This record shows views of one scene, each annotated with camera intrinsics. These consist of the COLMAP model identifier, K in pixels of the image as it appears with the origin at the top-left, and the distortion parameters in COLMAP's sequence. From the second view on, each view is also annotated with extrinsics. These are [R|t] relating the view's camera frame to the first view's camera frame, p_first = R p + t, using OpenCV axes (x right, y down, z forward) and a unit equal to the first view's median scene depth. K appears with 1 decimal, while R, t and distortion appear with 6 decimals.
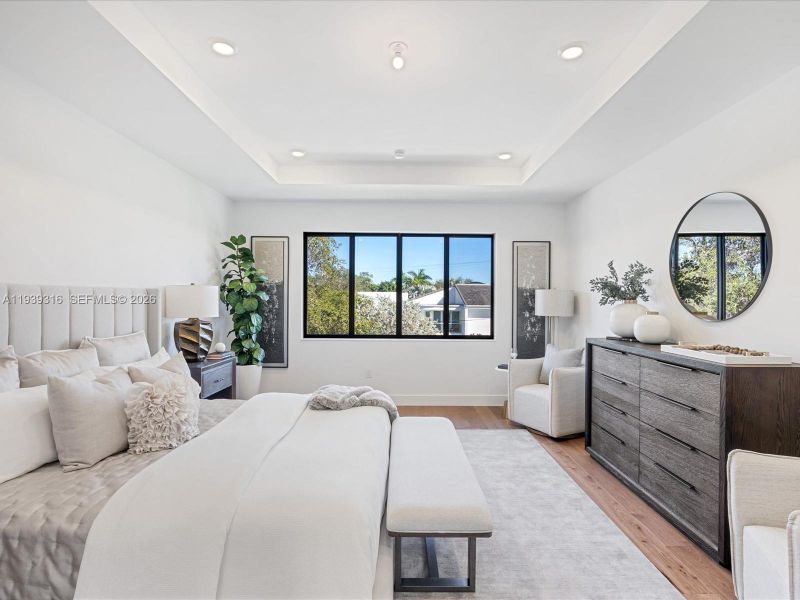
lens RADIAL K [[405.6, 0, 398.7], [0, 405.6, 302.1], [0, 0, 1]] dist [-0.002273, -0.001061]
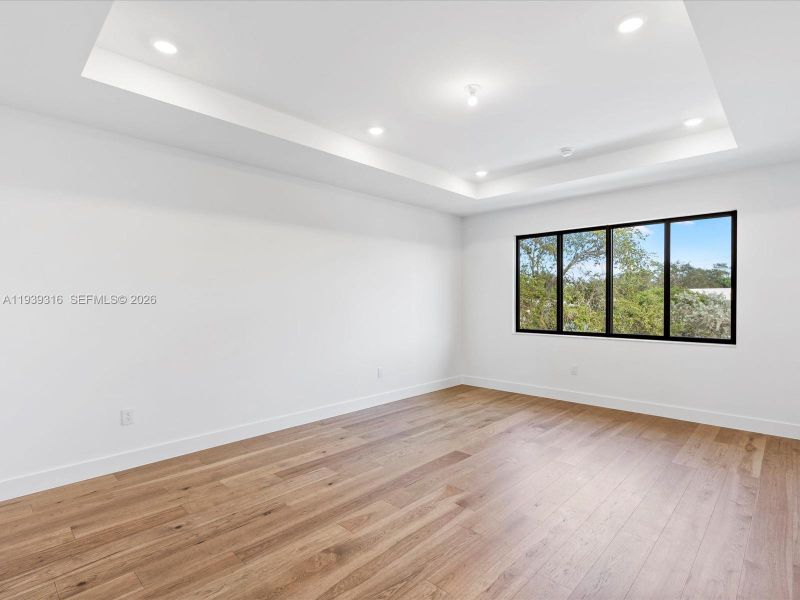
lens RADIAL K [[415.6, 0, 402.1], [0, 415.6, 302.8], [0, 0, 1]] dist [0.003183, -0.000638]
pose [[0.723429, -0.004400, -0.690385, 0.330528], [0.004423, 0.999989, -0.001739, 0.009412], [0.690385, -0.001795, 0.723440, -0.027276]]
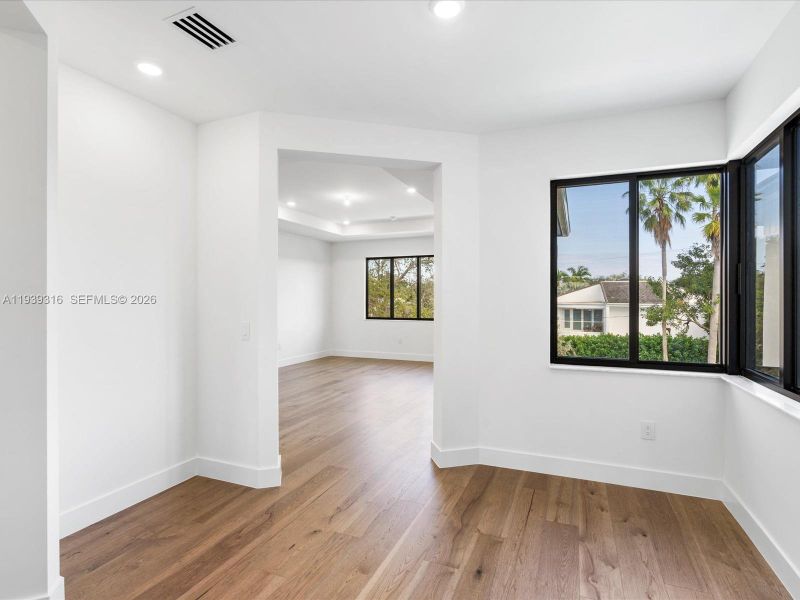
lens RADIAL K [[415.6, 0, 403.1], [0, 415.6, 299.5], [0, 0, 1]] dist [0.003183, -0.000638]
pose [[0.920571, -0.004952, -0.390544, 0.613893], [0.003607, 0.999985, -0.004177, 0.012956], [0.390559, 0.002437, 0.920575, -0.570986]]
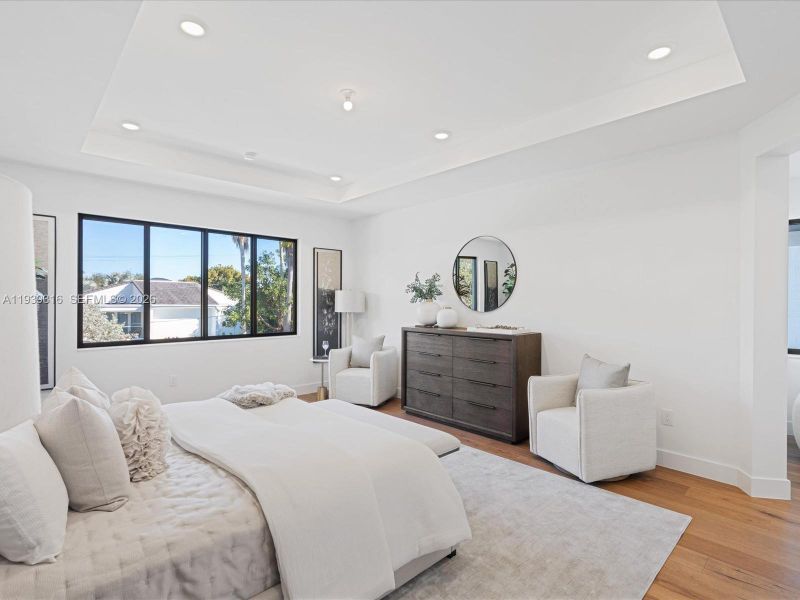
lens RADIAL K [[415.6, 0, 395.5], [0, 415.6, 298.1], [0, 0, 1]] dist [0.003183, -0.000638]
pose [[0.730907, -0.000830, 0.682476, -0.347519], [0.004808, 0.999981, -0.003933, -0.002405], [-0.682460, 0.006155, 0.730897, -0.005585]]
